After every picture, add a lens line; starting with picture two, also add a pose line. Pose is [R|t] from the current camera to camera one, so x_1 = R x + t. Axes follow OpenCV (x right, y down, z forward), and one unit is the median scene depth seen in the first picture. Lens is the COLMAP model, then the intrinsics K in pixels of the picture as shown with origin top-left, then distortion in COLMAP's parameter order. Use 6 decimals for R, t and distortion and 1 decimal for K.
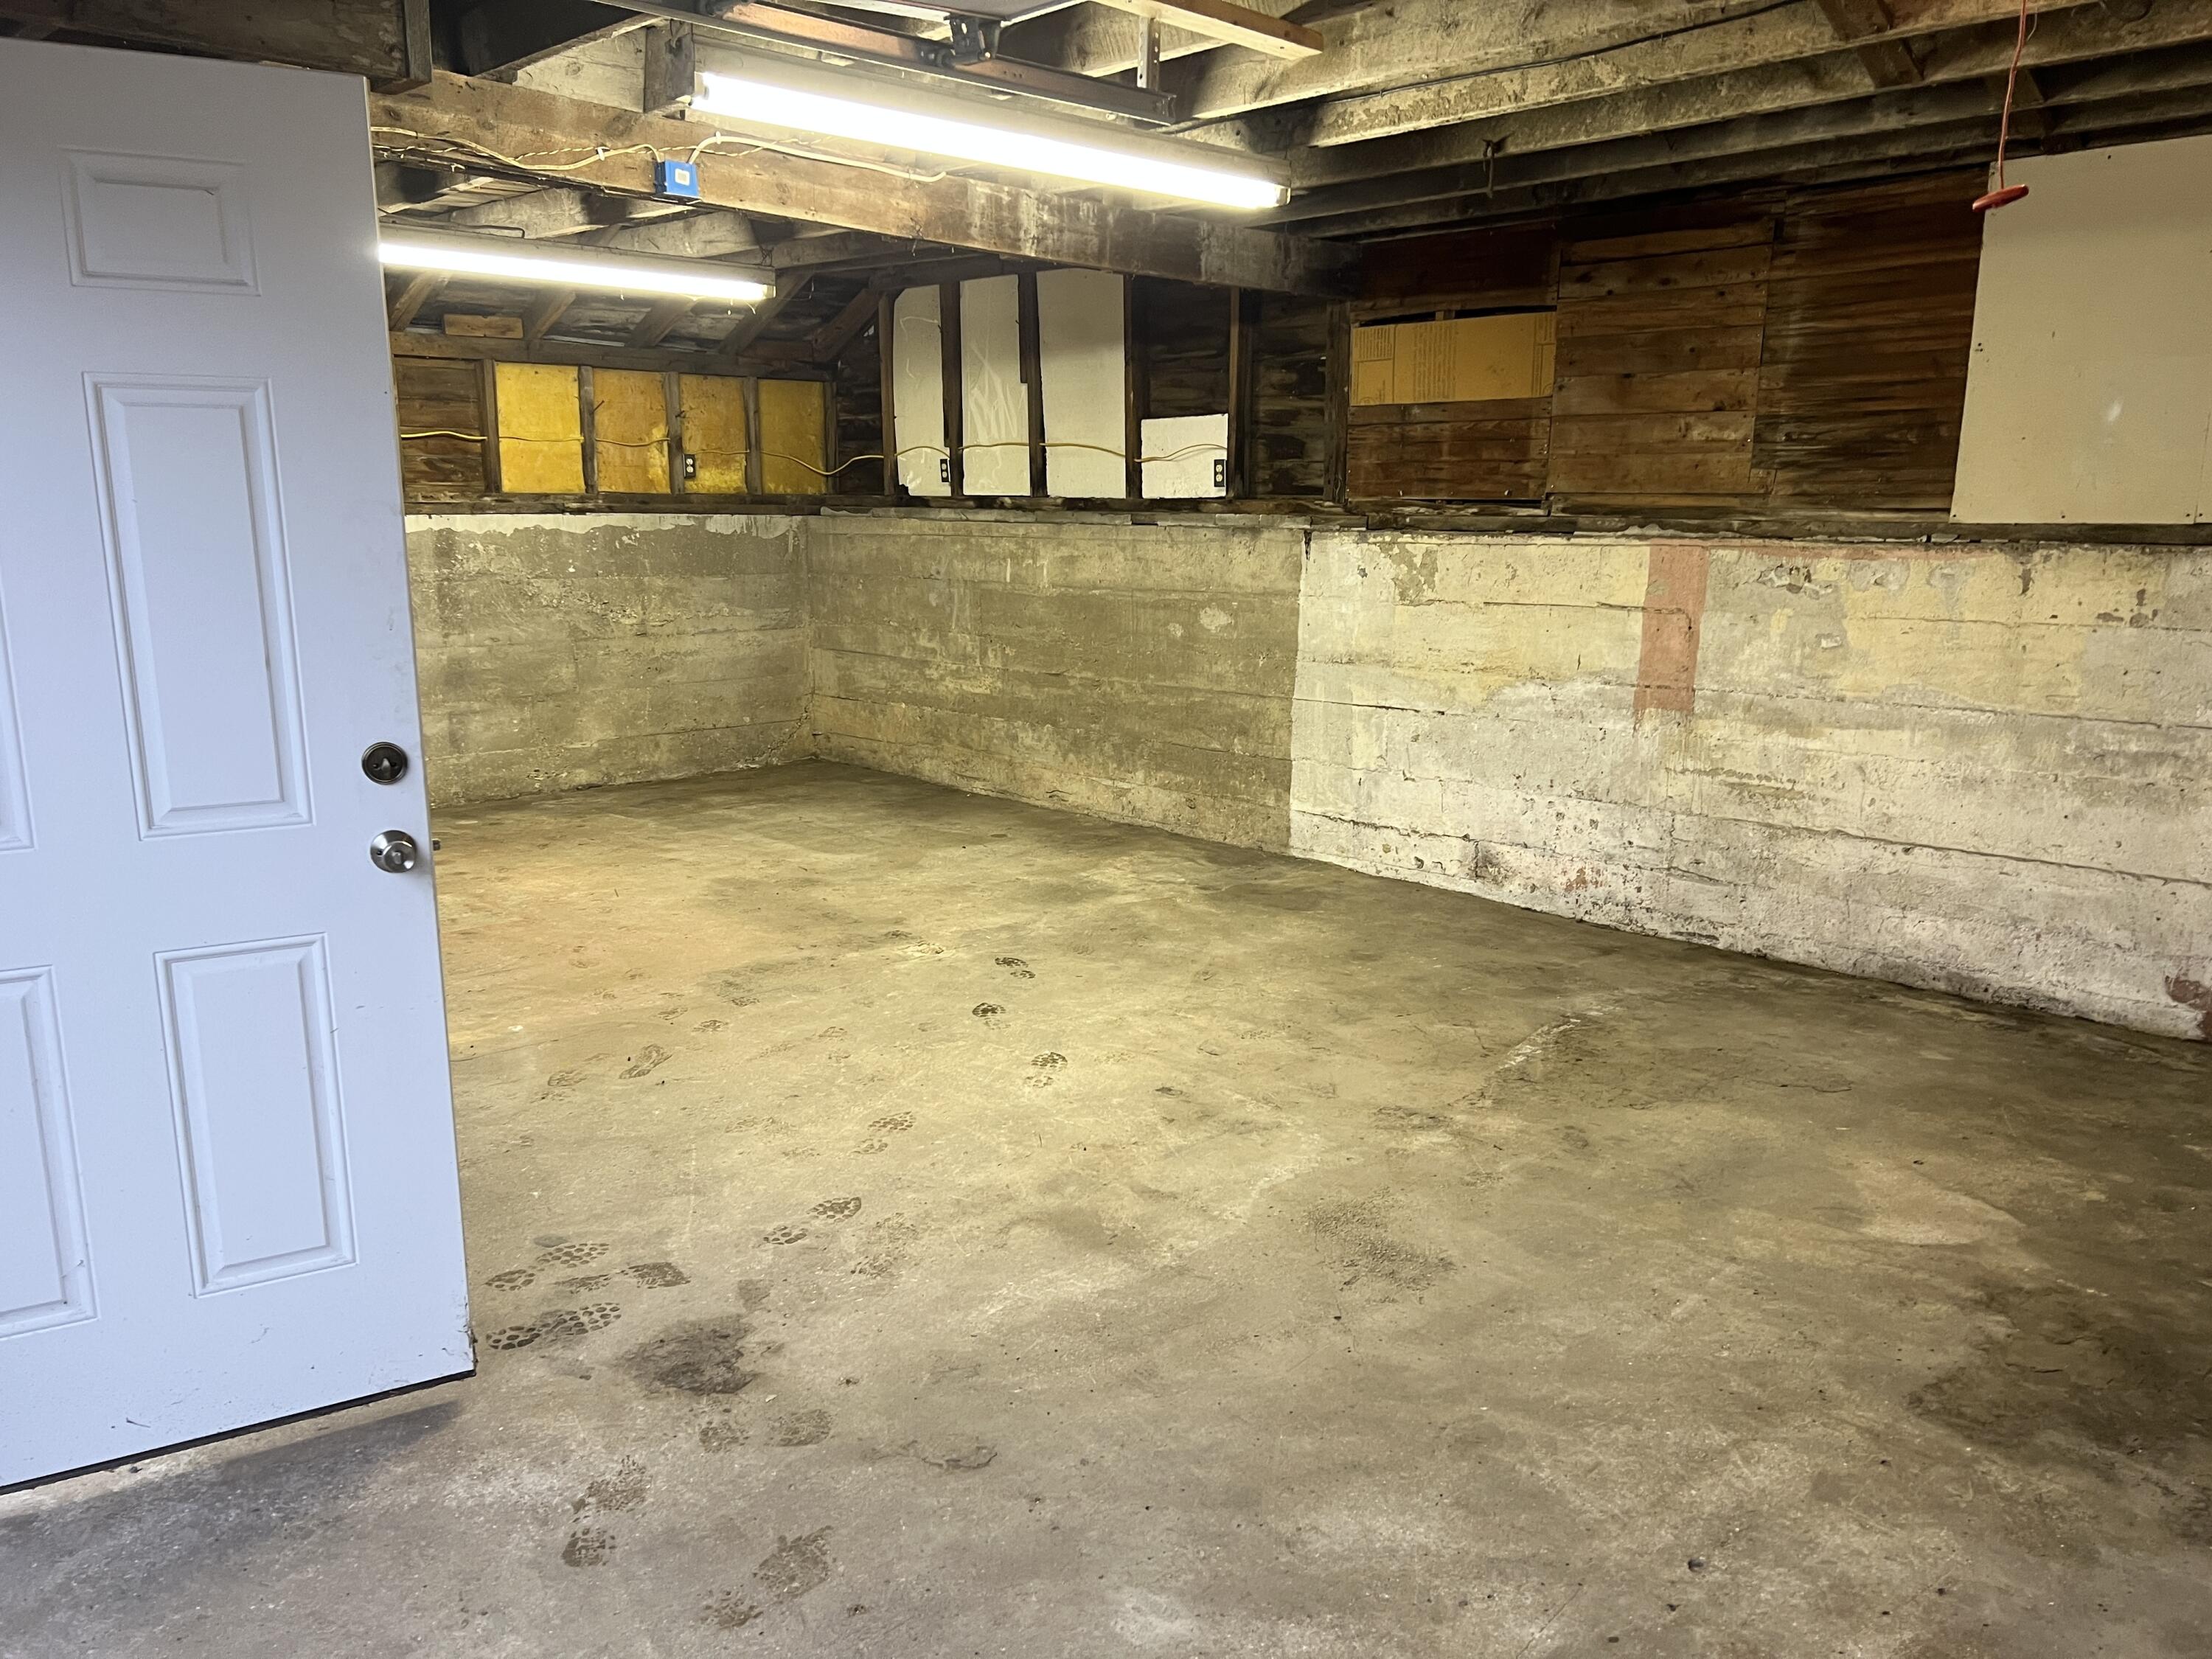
lens RADIAL K [[1664.1, 0, 1097.2], [0, 1664.1, 844.1], [0, 0, 1]] dist [0.041821, -0.037109]
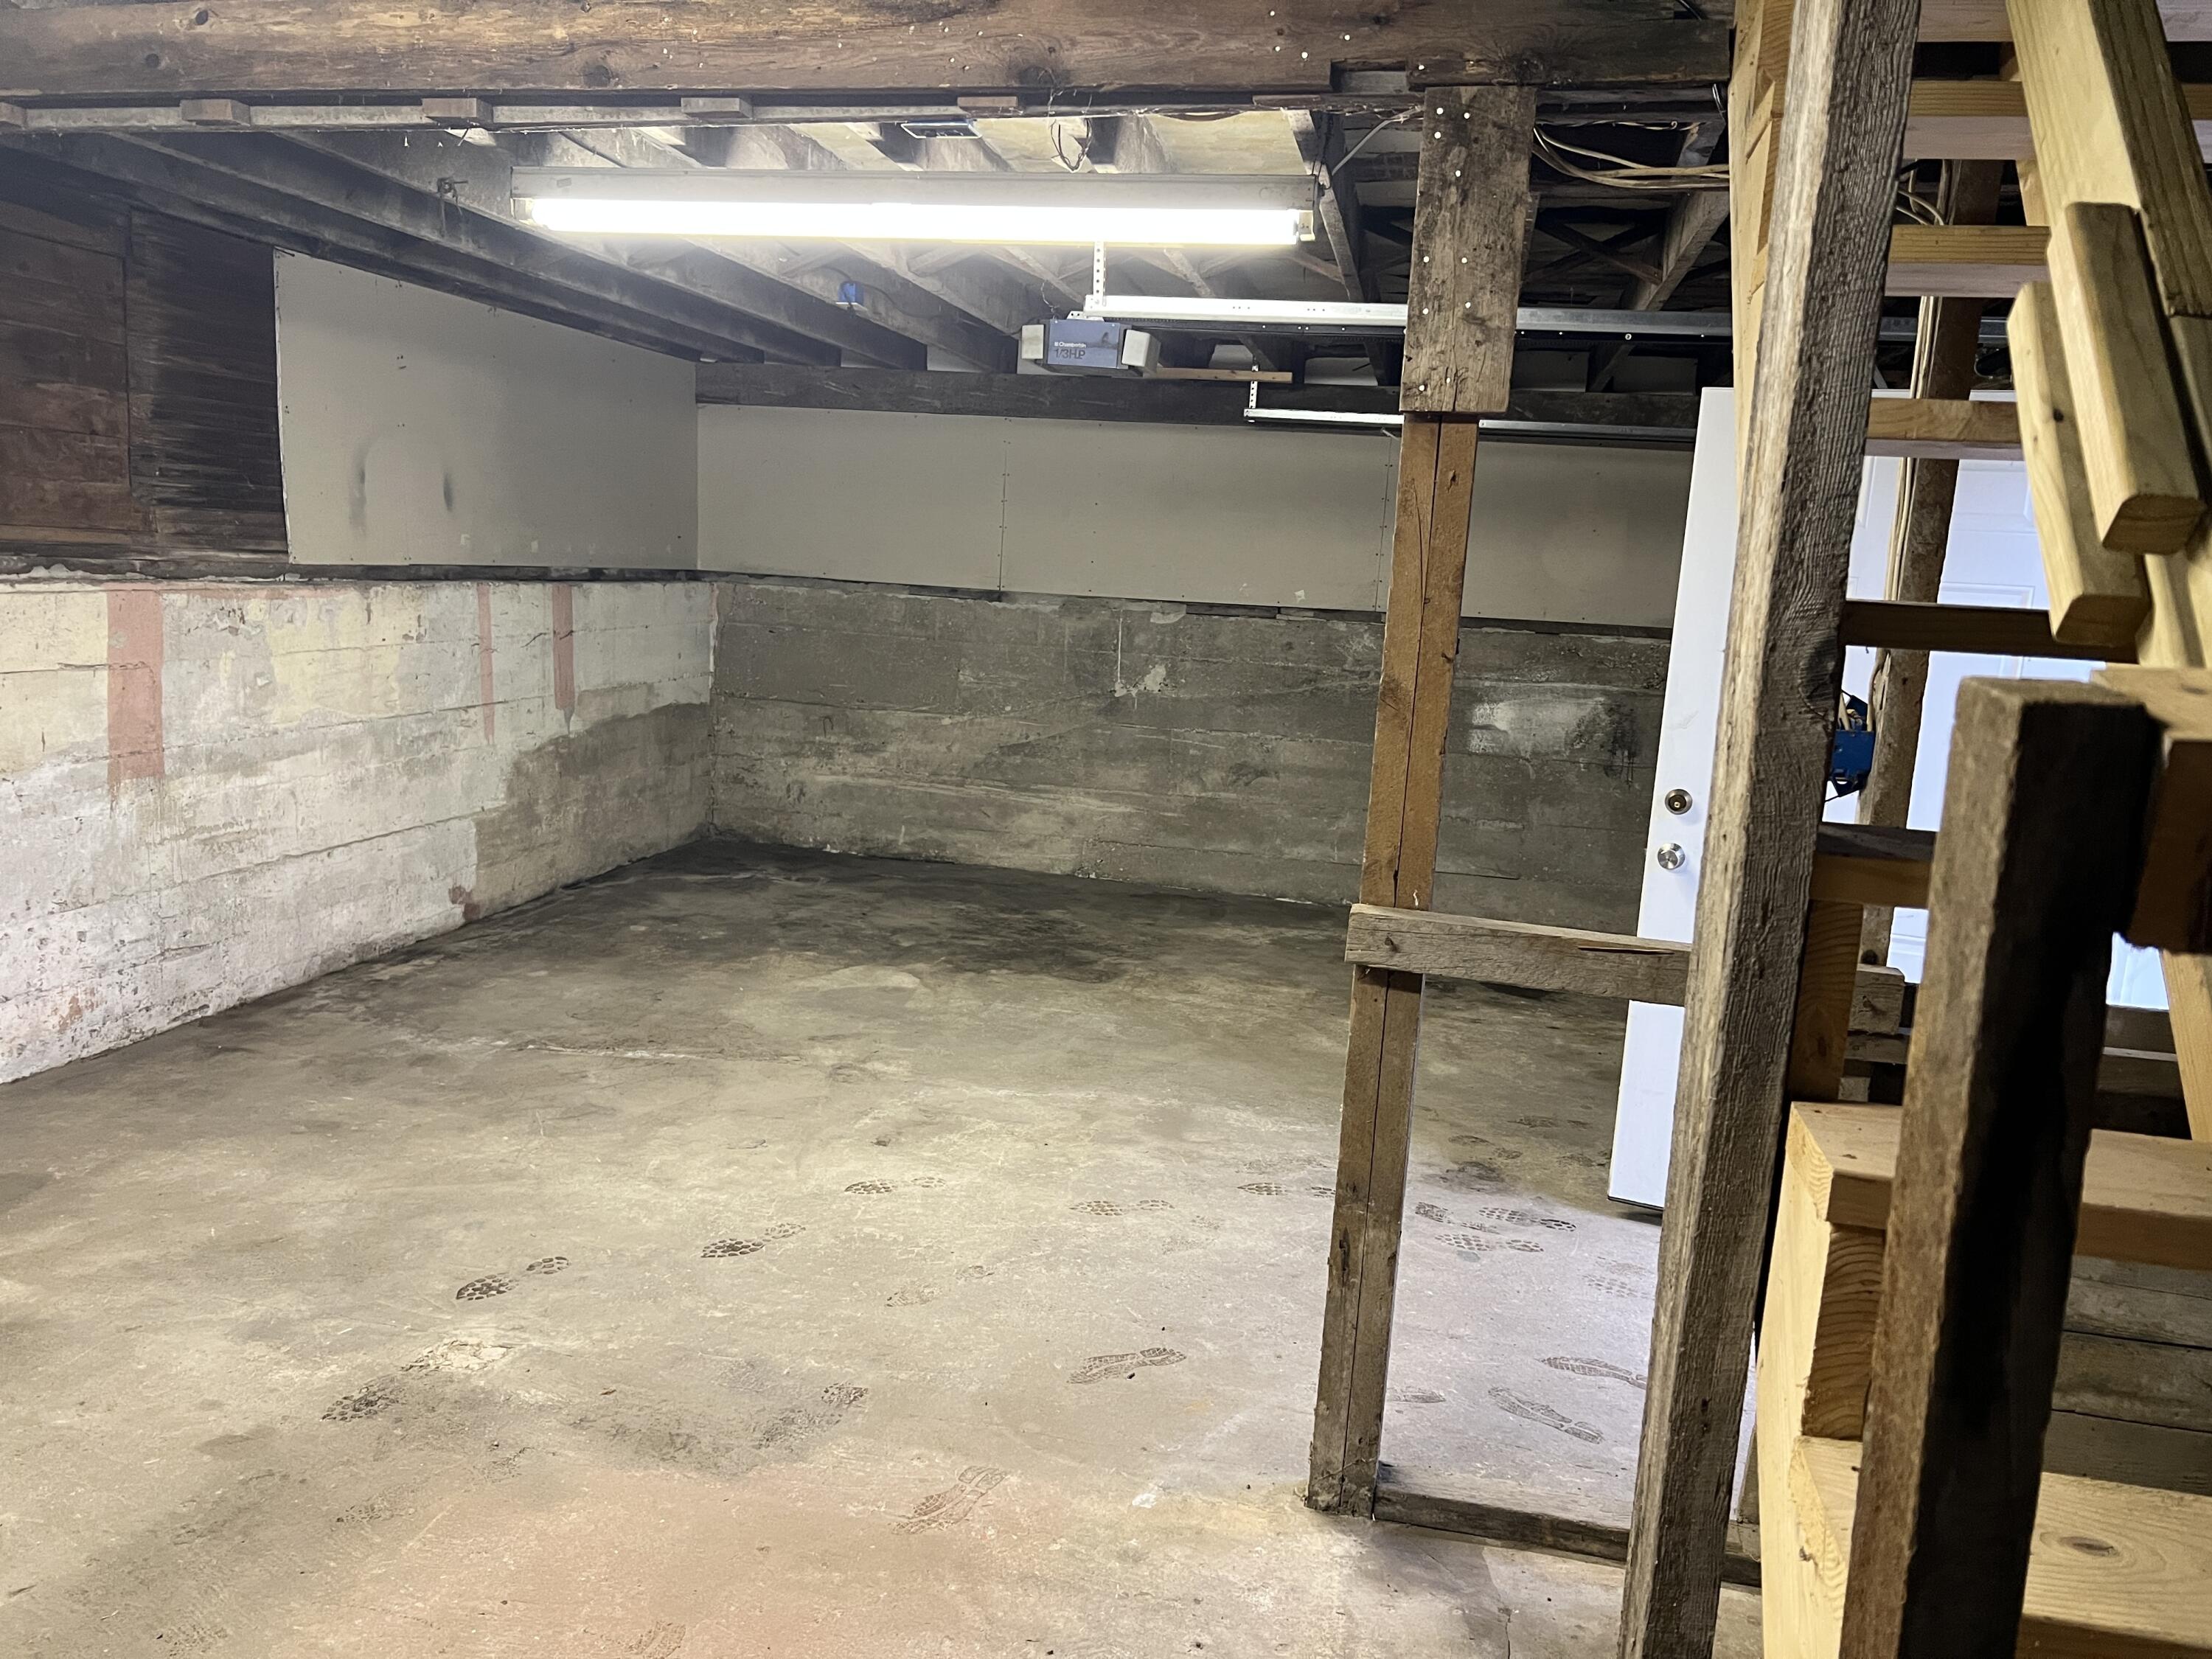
lens RADIAL K [[1664.1, 0, 1098.5], [0, 1664.1, 831.3], [0, 0, 1]] dist [0.041821, -0.037109]
pose [[-0.560830, -0.165842, 0.811151, -0.687835], [0.108884, 0.956449, 0.270831, -0.249470], [-0.820740, 0.240212, -0.518347, 1.111147]]
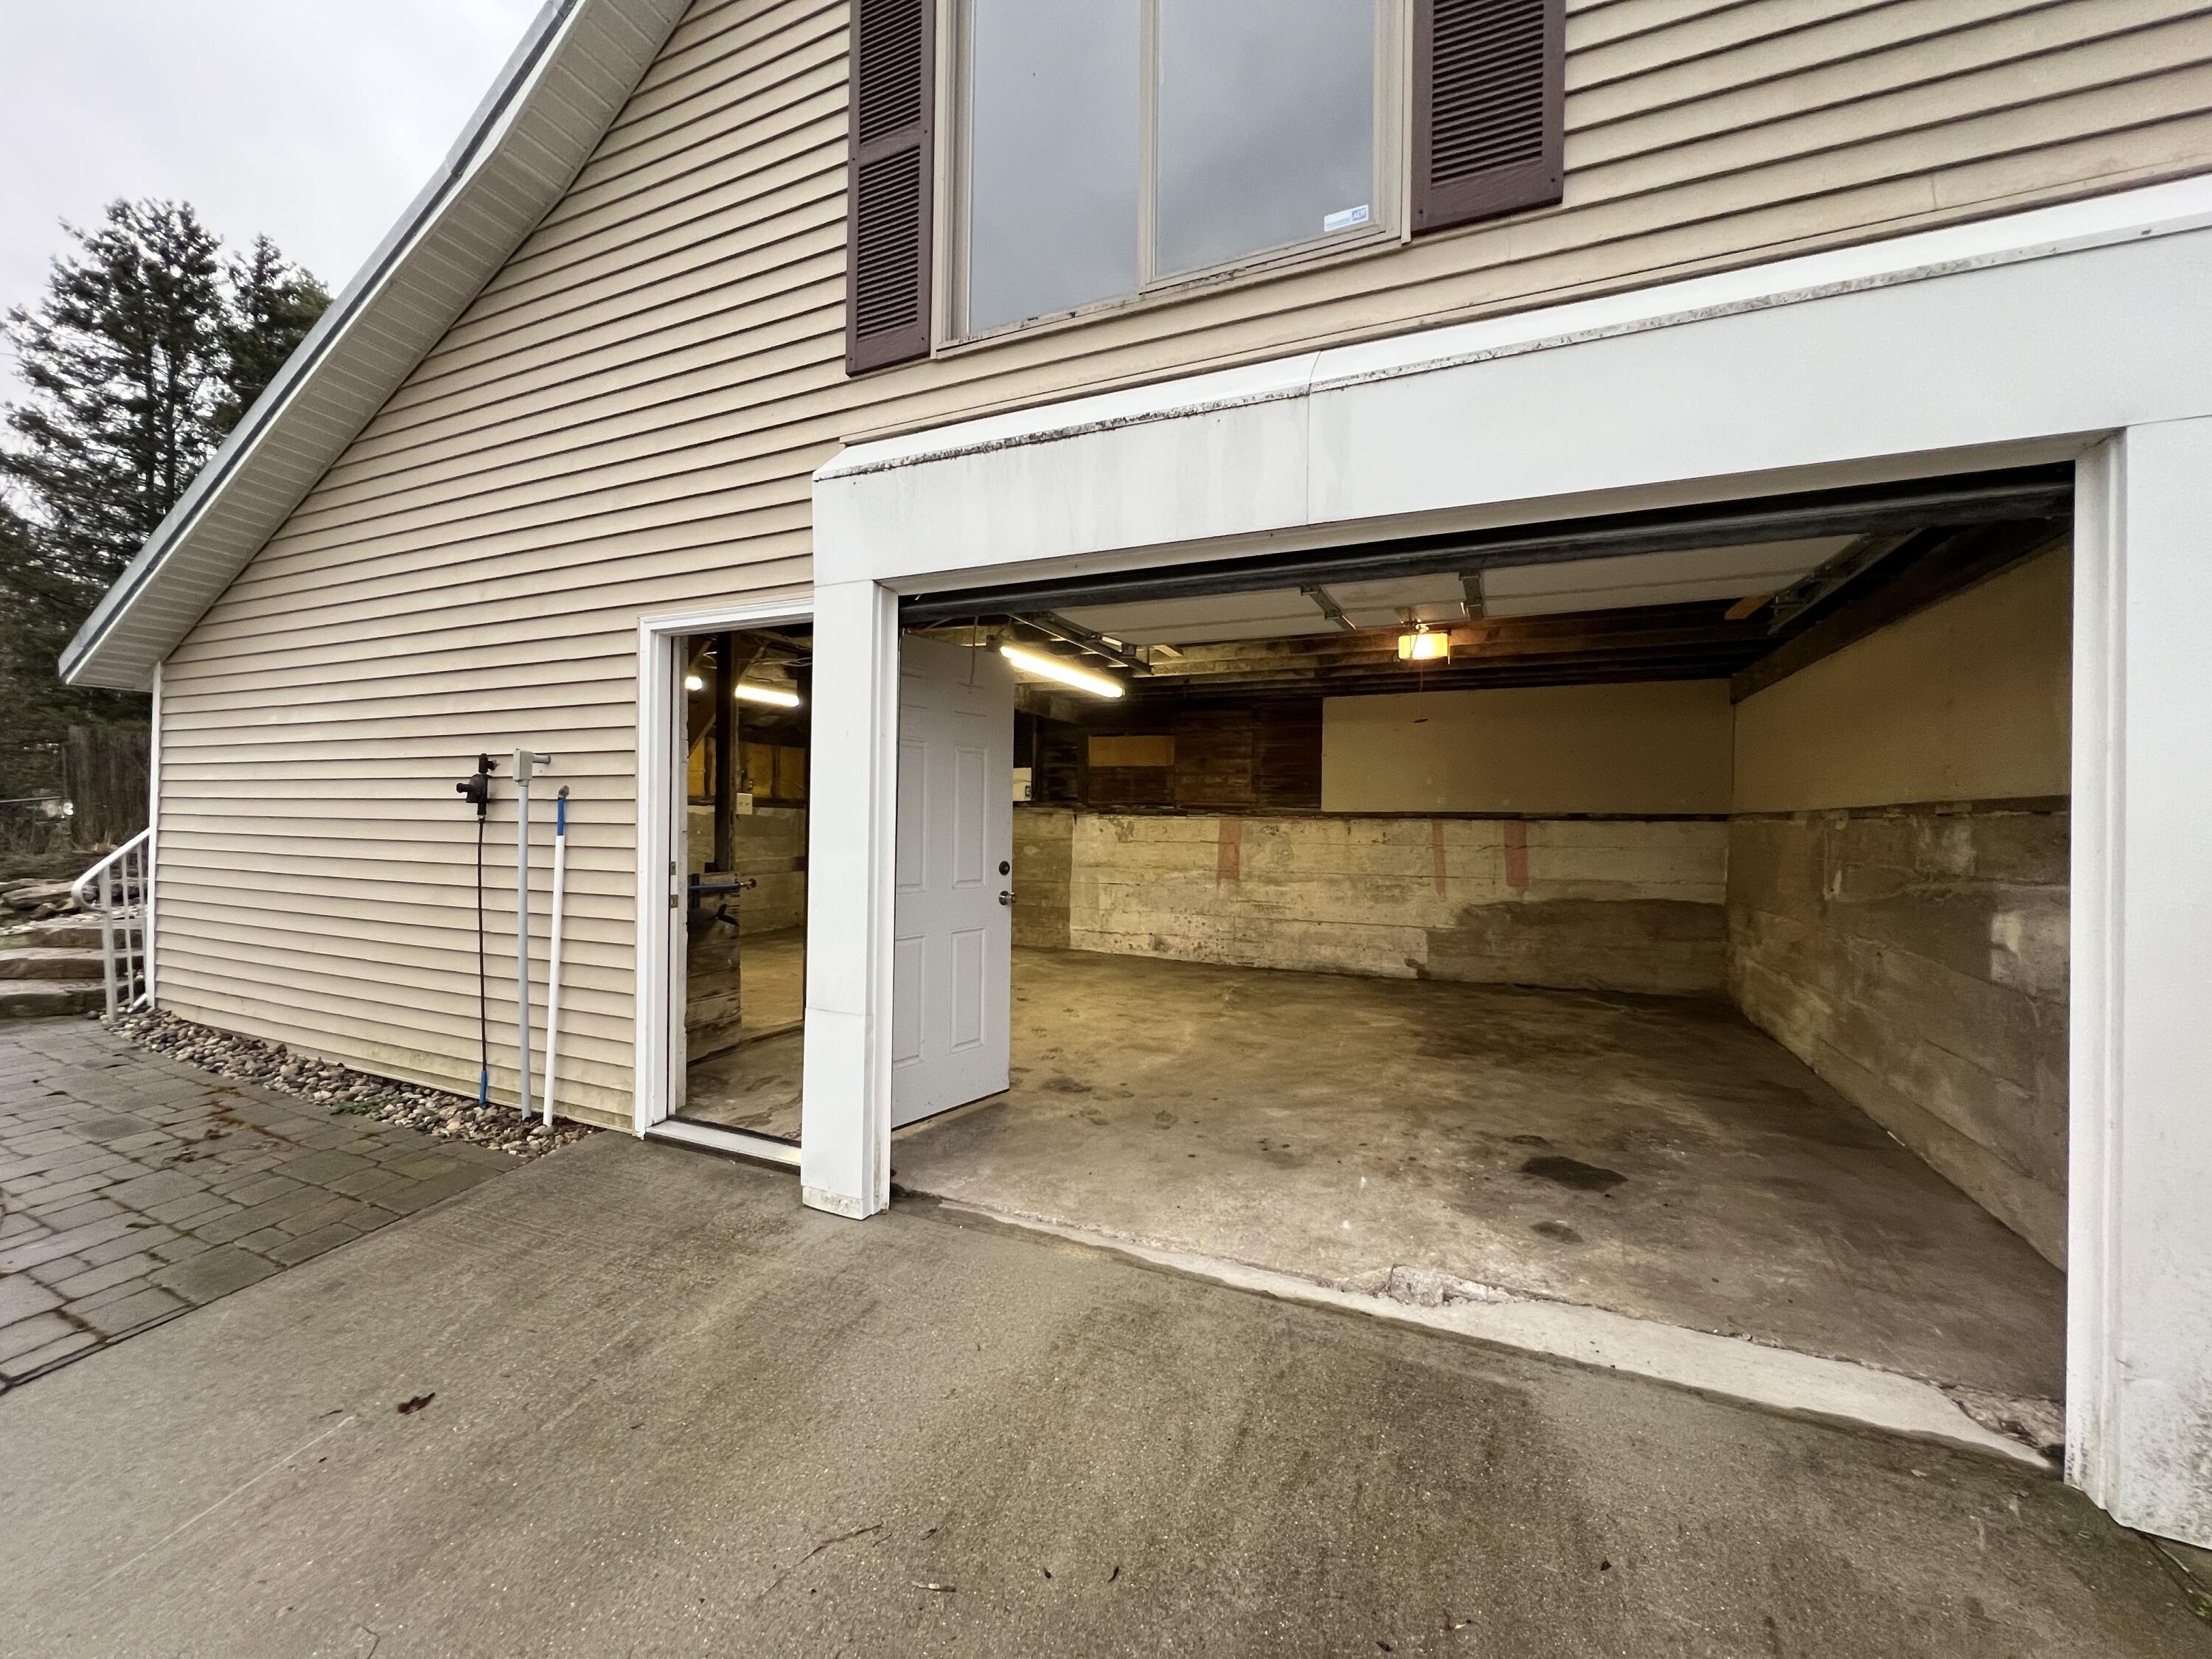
lens RADIAL K [[887.6, 0, 1100.0], [0, 887.6, 818.7], [0, 0, 1]] dist [0.000675, 0.000505]
pose [[0.925908, 0.011583, 0.377570, -0.418867], [0.064402, 0.980055, -0.187999, 0.084776], [-0.372218, 0.198386, 0.906696, -0.256860]]
